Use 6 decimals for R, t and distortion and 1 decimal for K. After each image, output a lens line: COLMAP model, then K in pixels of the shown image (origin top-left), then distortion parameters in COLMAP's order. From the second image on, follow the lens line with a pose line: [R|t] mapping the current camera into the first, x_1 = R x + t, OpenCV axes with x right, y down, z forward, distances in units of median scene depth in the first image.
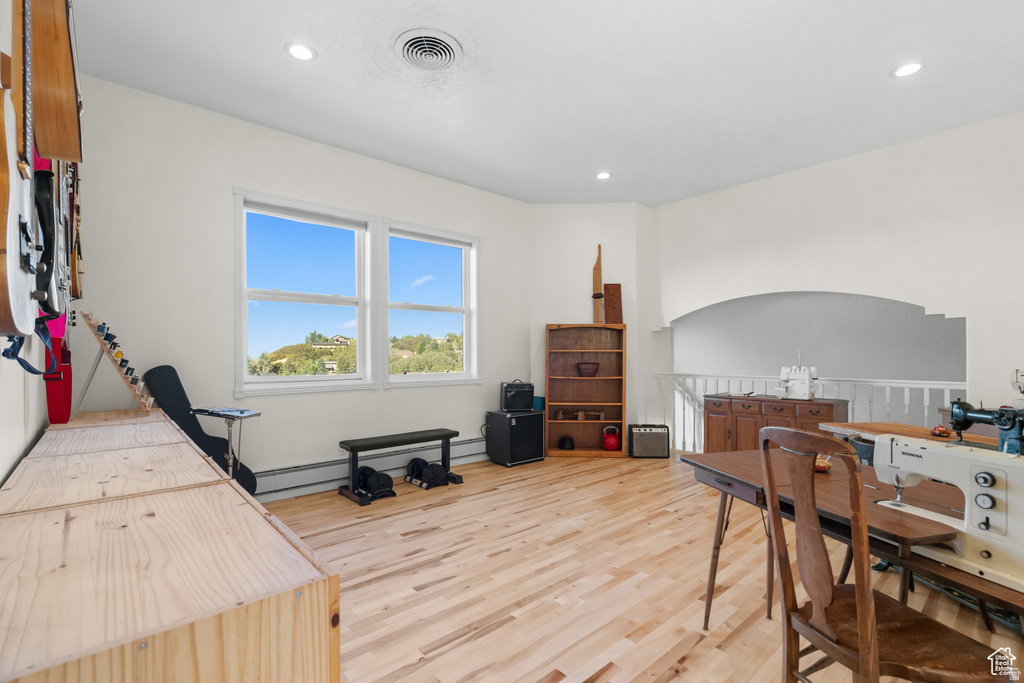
lens RADIAL K [[465.5, 0, 510.2], [0, 465.5, 343.4], [0, 0, 1]] dist [-0.003215, 0.000512]
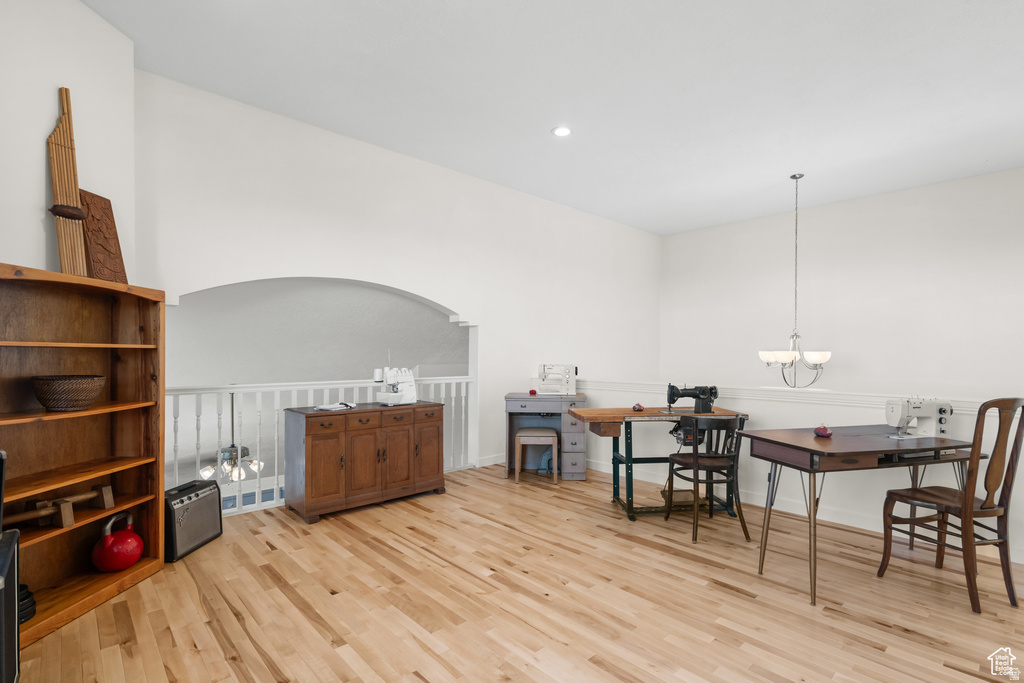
lens RADIAL K [[489.6, 0, 512.0], [0, 489.6, 341.5], [0, 0, 1]] dist [0.000697, 0.000228]
pose [[-0.026148, 0.025652, 0.999329, -0.322288], [-0.024584, 0.999352, -0.026295, 0.018502], [-0.999356, -0.025255, -0.025500, 0.774056]]
